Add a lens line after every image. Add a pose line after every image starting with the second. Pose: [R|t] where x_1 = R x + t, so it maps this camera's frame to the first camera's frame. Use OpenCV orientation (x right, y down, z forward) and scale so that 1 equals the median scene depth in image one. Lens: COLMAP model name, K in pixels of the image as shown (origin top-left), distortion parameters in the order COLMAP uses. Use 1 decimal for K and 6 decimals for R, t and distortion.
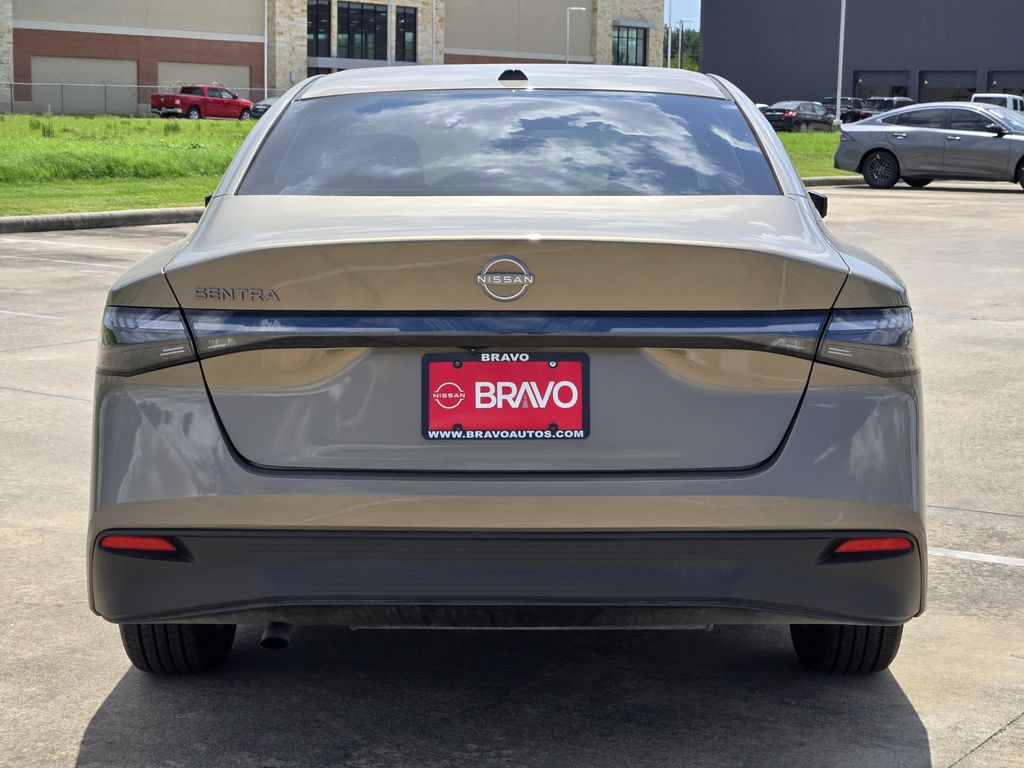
lens RADIAL K [[1860.1, 0, 507.6], [0, 1860.1, 323.5], [0, 0, 1]] dist [-0.013175, 0.000000]
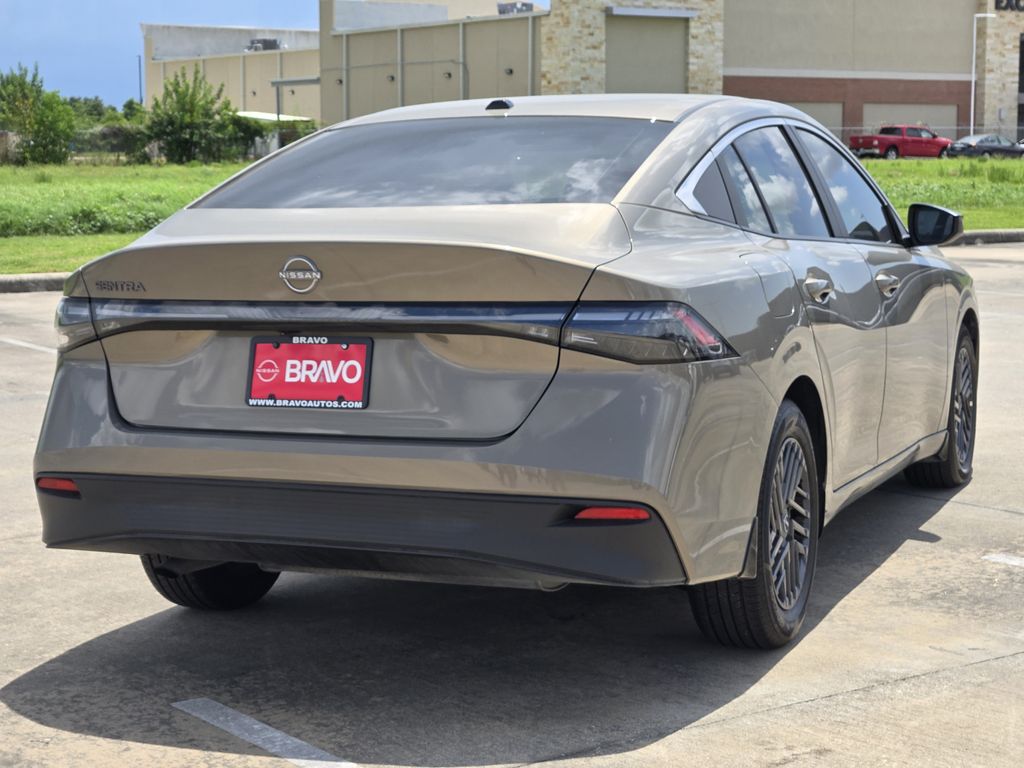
lens RADIAL K [[1860.1, 0, 532.9], [0, 1860.1, 287.3], [0, 0, 1]] dist [-0.013175, 0.000000]
pose [[0.935075, 0.002084, -0.354444, 0.560570], [-0.016646, 0.999138, -0.038040, 0.027533], [0.354059, 0.041471, 0.934303, -0.075616]]
